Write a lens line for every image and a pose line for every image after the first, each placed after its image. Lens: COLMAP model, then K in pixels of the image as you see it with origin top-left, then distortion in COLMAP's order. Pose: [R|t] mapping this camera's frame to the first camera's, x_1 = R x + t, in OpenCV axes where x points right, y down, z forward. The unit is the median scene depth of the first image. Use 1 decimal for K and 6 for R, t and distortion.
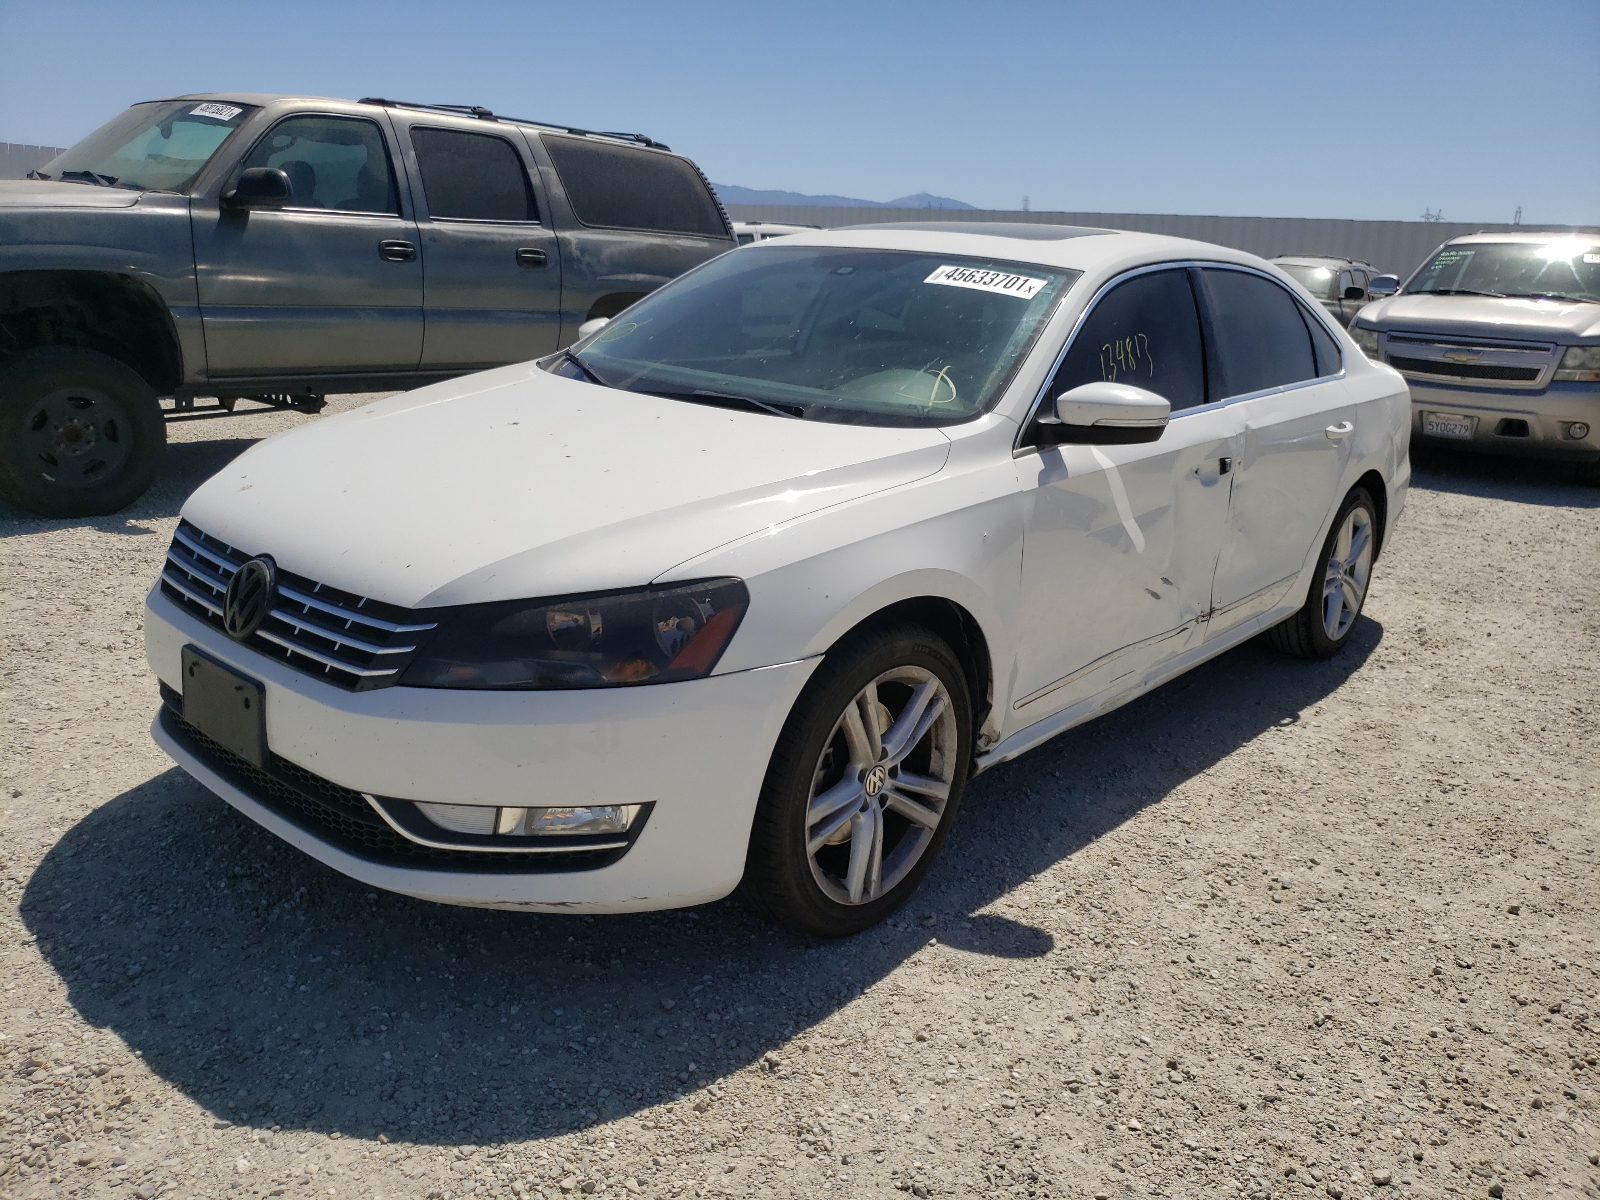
lens RADIAL K [[1299.5, 0, 800.7], [0, 1299.5, 540.2], [0, 0, 1]] dist [-0.002013, 0.022396]
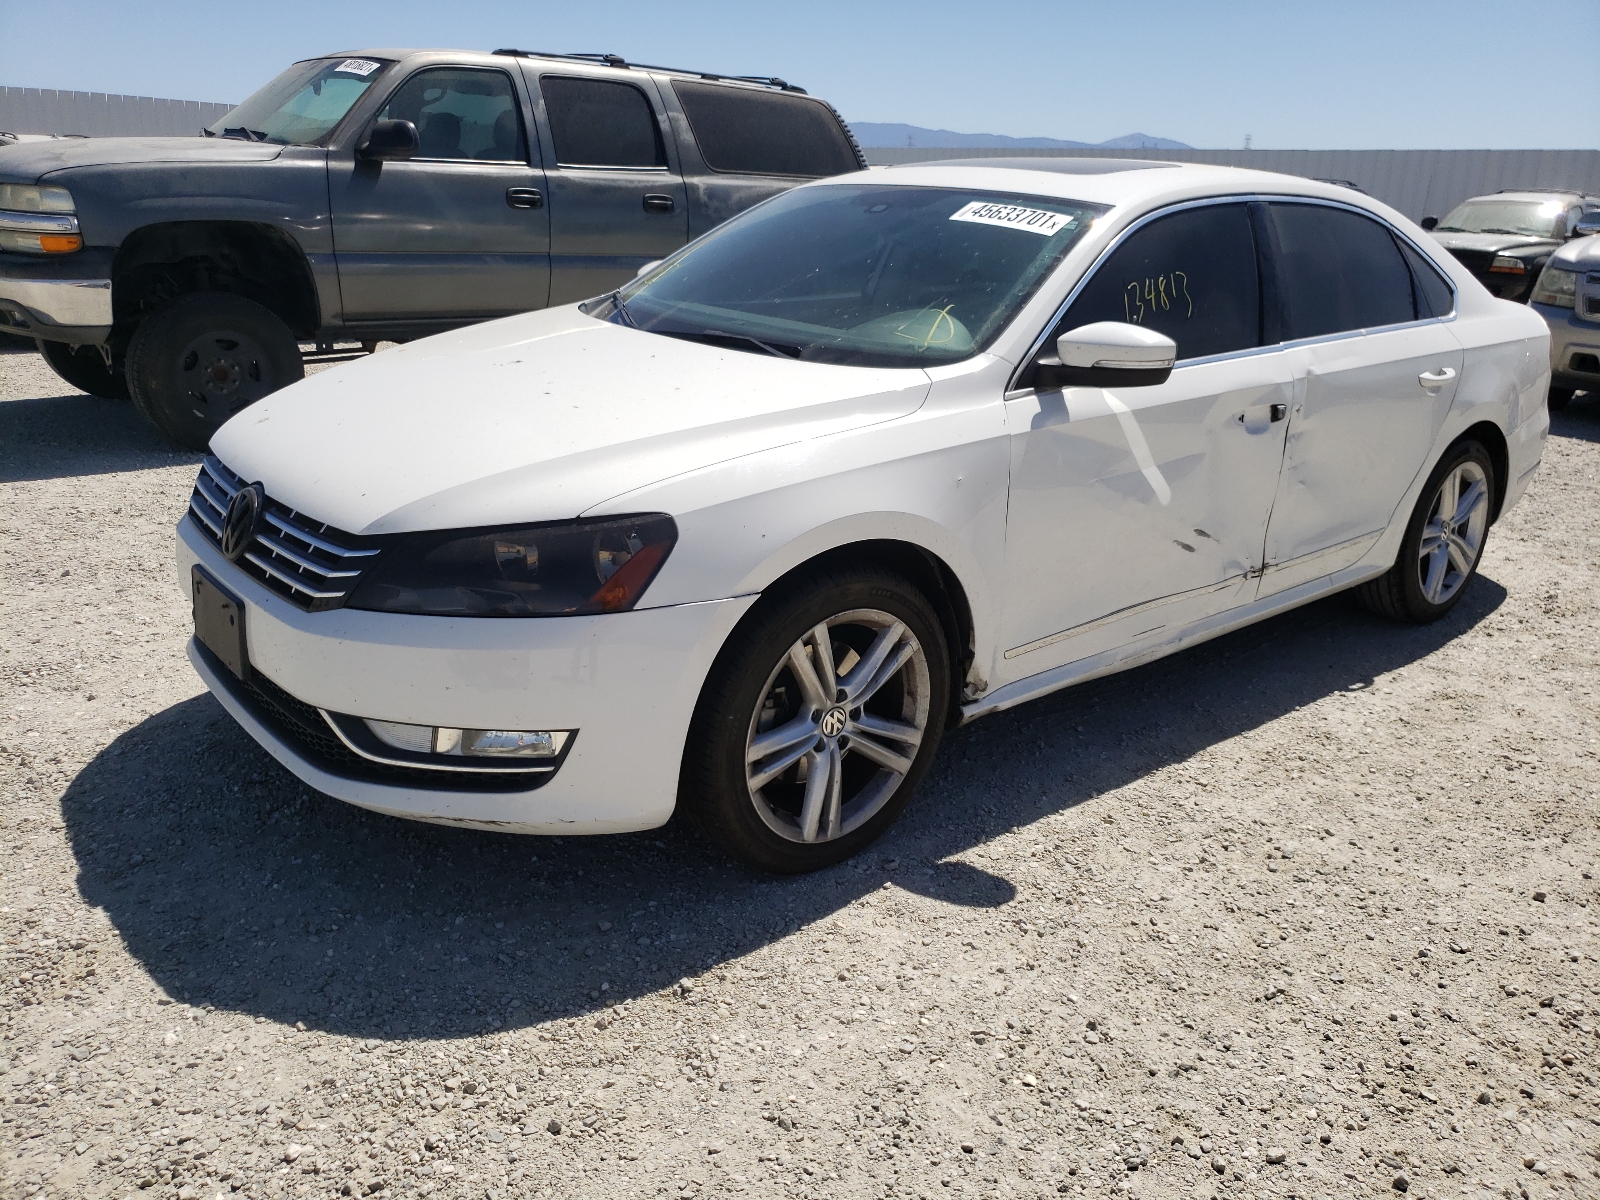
lens RADIAL K [[1299.5, 0, 800.7], [0, 1299.5, 540.2], [0, 0, 1]] dist [-0.002013, 0.022396]
pose [[0.987158, 0.026897, -0.157468, 0.178361], [-0.020809, 0.998975, 0.040187, 0.005643], [0.158387, -0.036395, 0.986706, 0.016268]]
